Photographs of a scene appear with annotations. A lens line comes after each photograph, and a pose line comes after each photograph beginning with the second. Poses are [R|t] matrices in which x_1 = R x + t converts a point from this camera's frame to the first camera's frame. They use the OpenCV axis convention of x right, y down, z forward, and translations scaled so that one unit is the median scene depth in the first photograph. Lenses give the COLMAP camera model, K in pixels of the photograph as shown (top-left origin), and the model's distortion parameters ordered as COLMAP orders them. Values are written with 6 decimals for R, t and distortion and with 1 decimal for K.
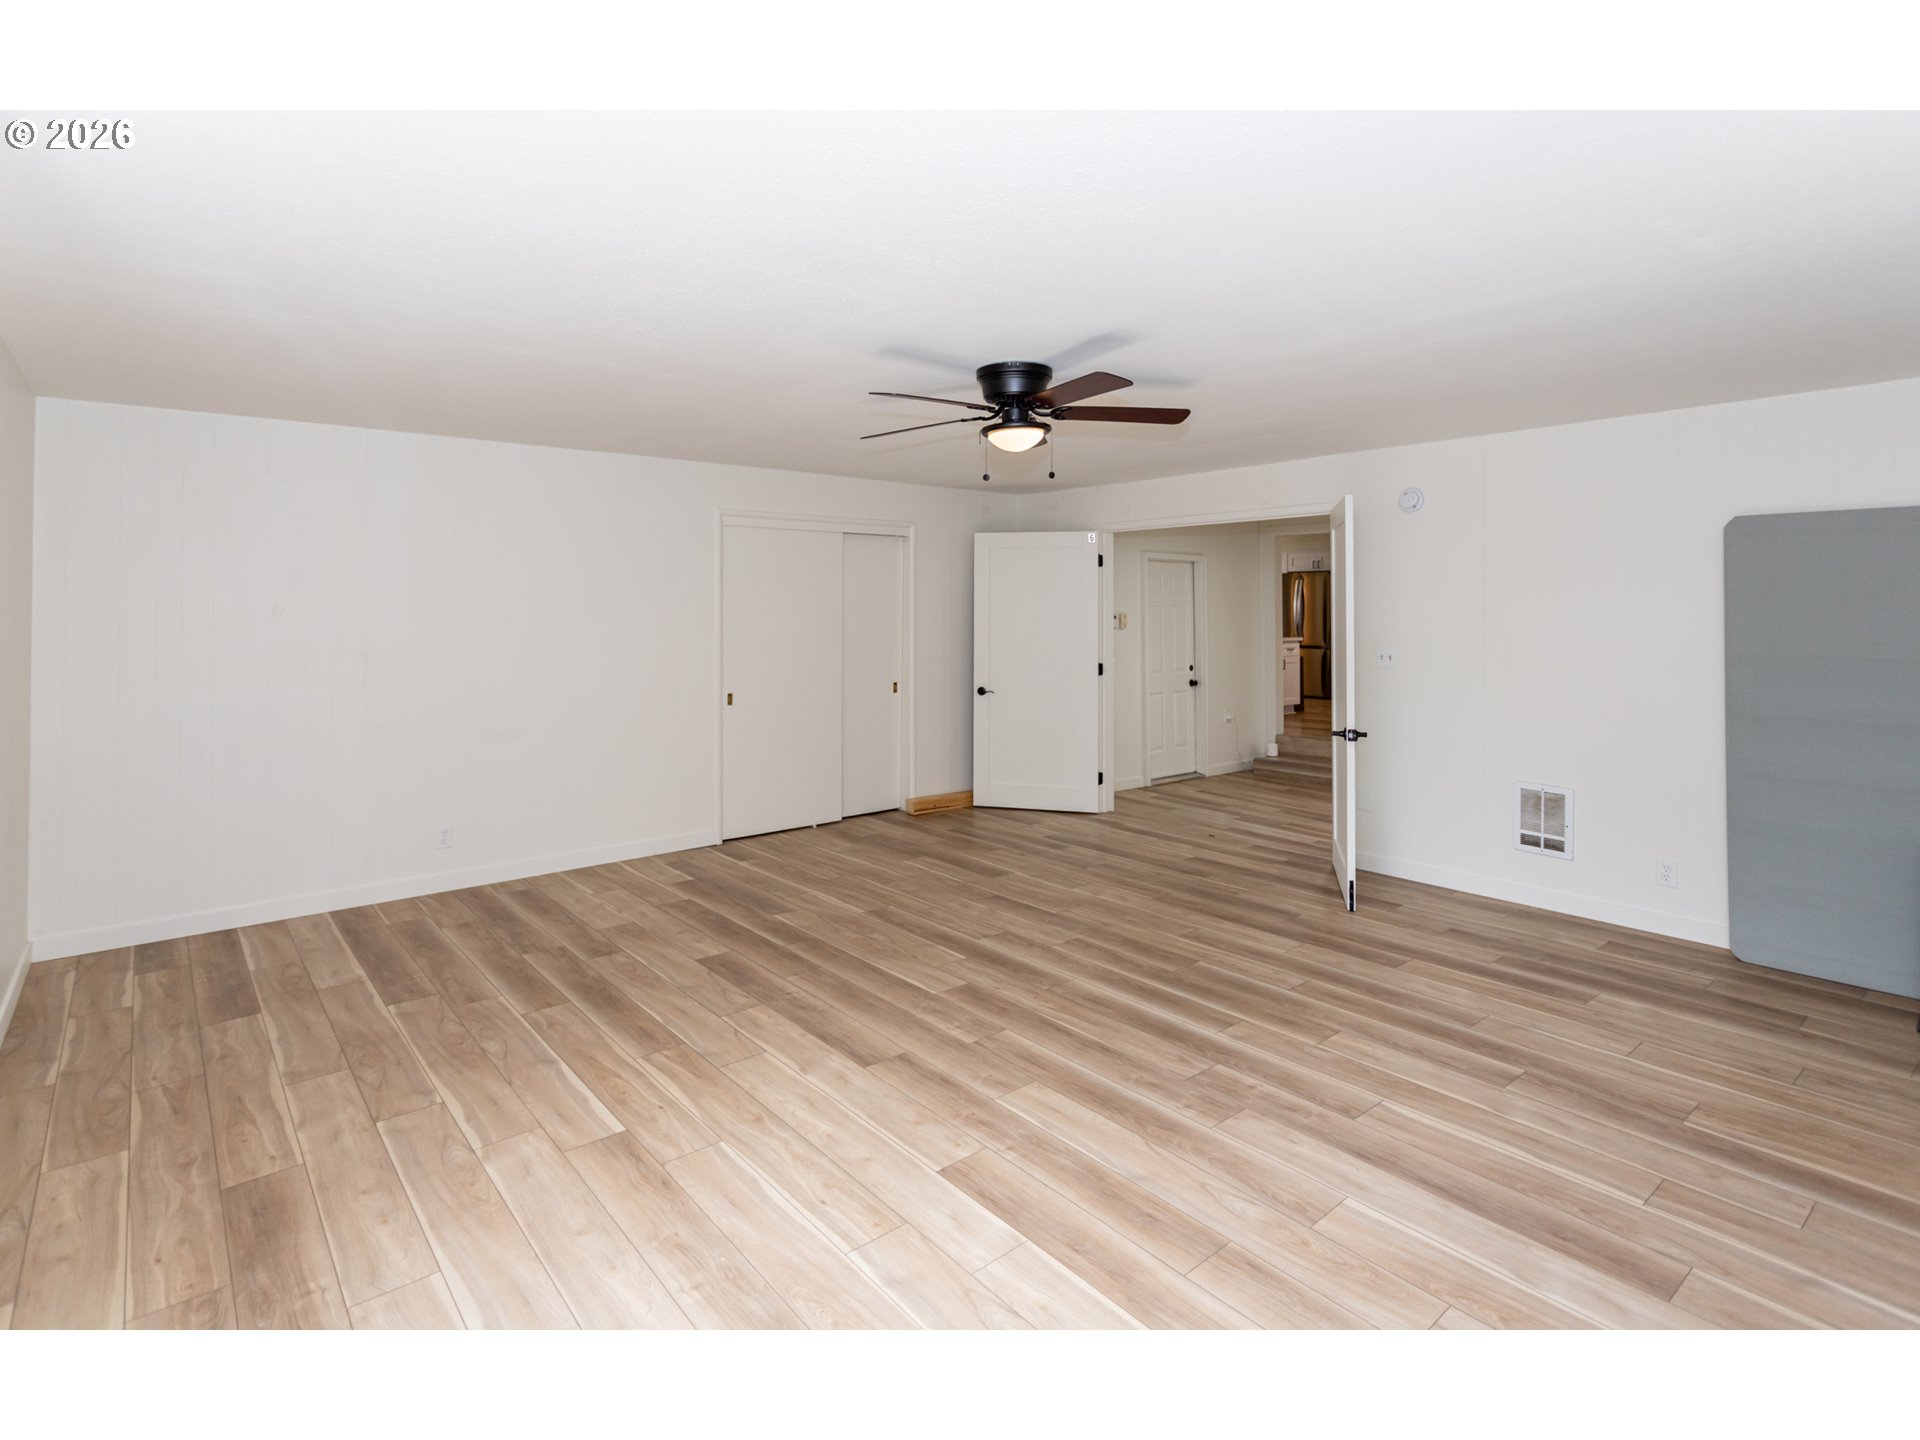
lens RADIAL K [[920.6, 0, 950.5], [0, 920.6, 713.6], [0, 0, 1]] dist [0.005363, 0.000468]
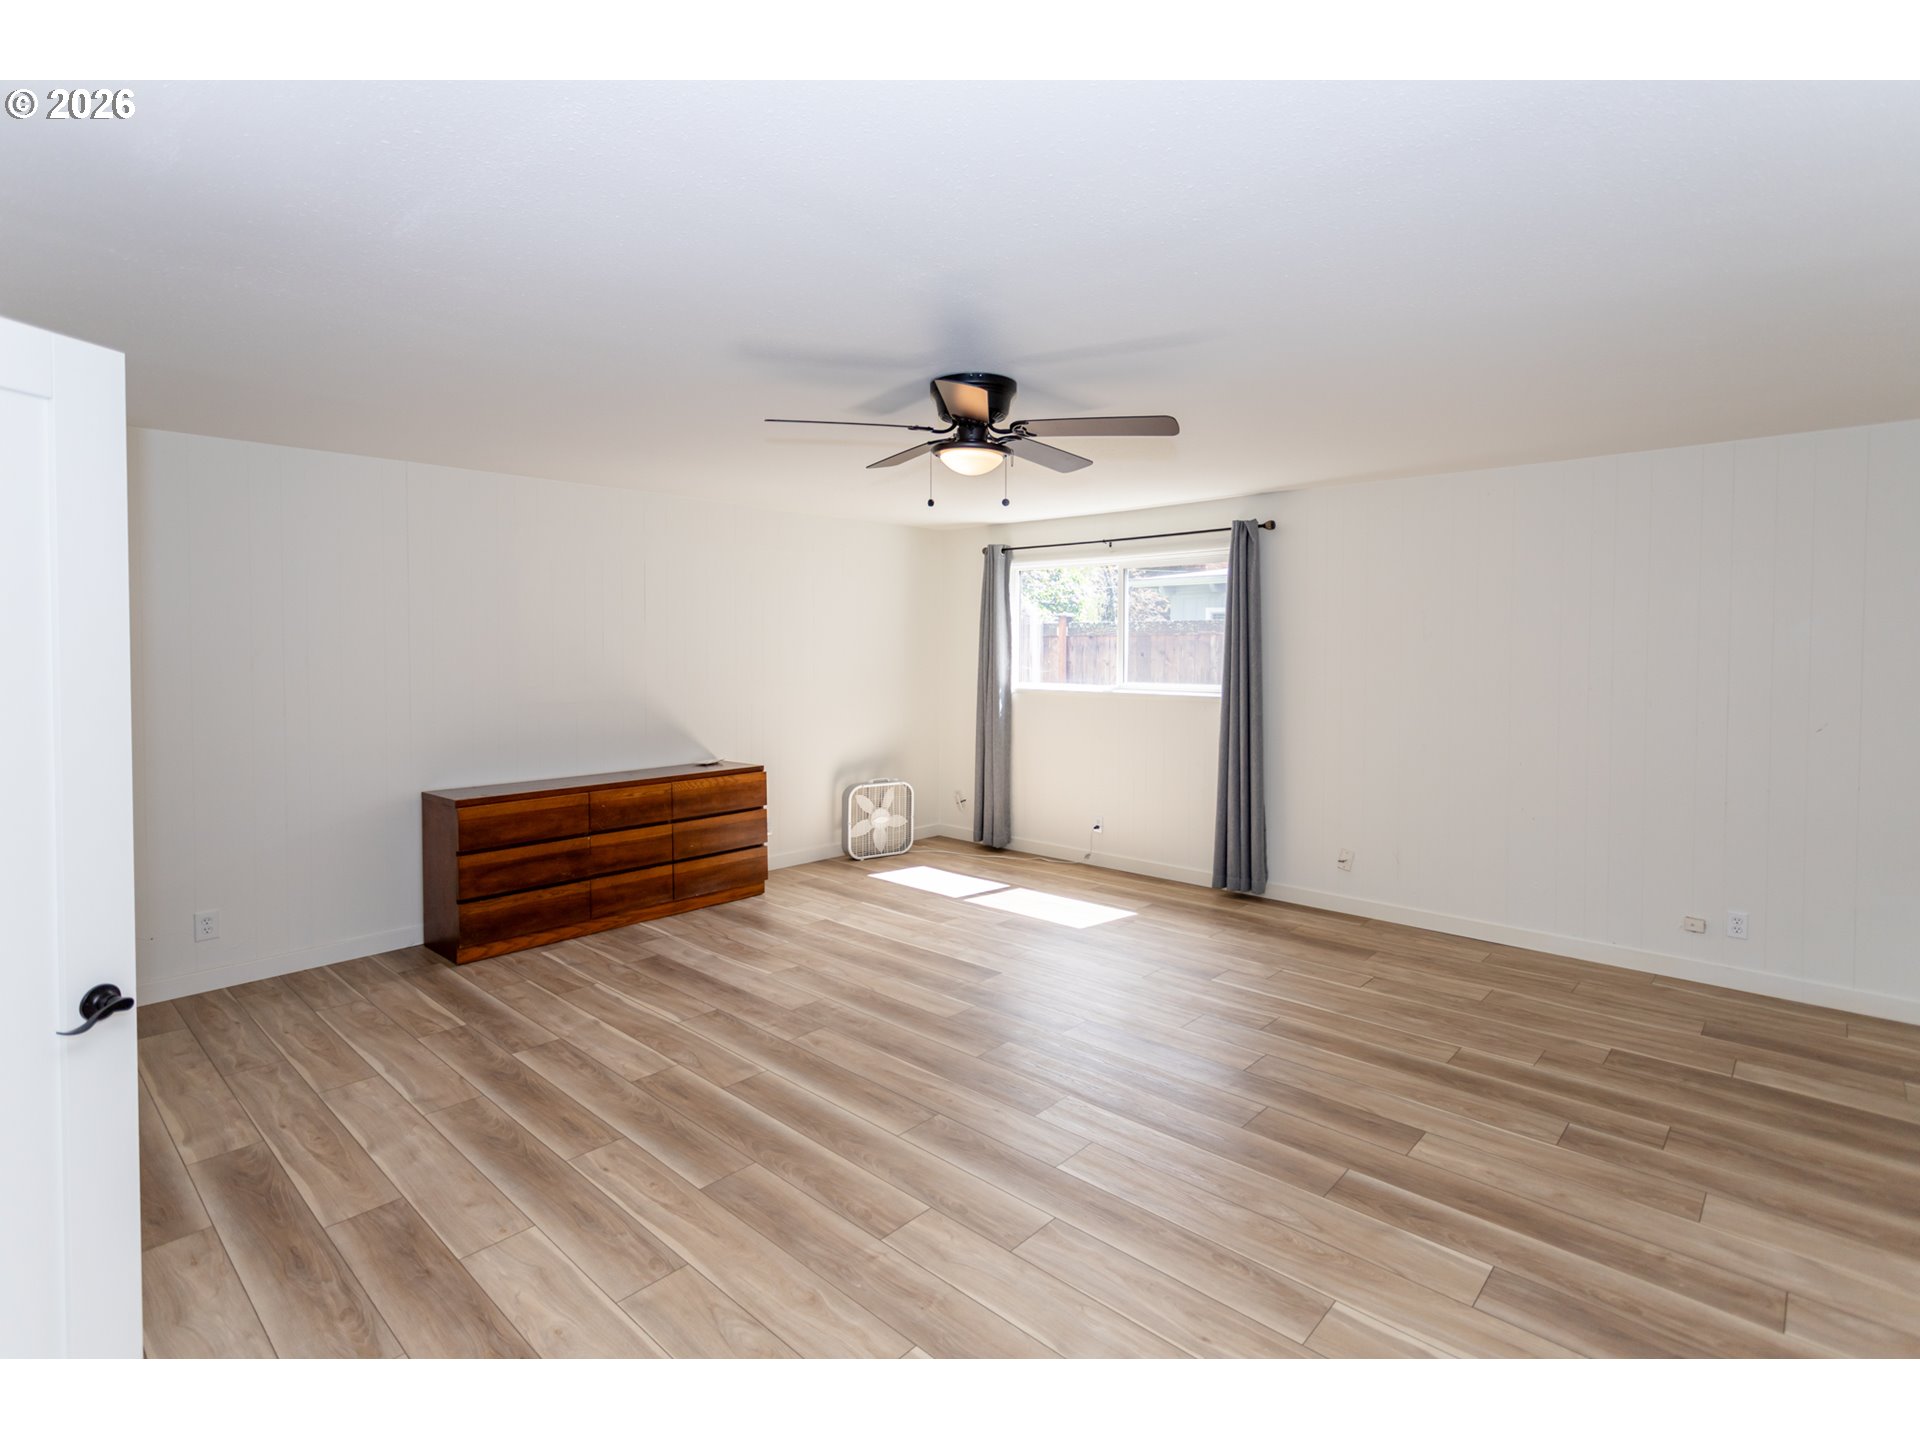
lens RADIAL K [[920.6, 0, 950.5], [0, 920.6, 713.6], [0, 0, 1]] dist [0.005363, 0.000468]
pose [[-0.993348, 0.010153, -0.114703, 0.227861], [-0.011864, 0.981782, 0.189641, -0.247364], [0.114539, 0.189740, -0.975130, 2.160953]]
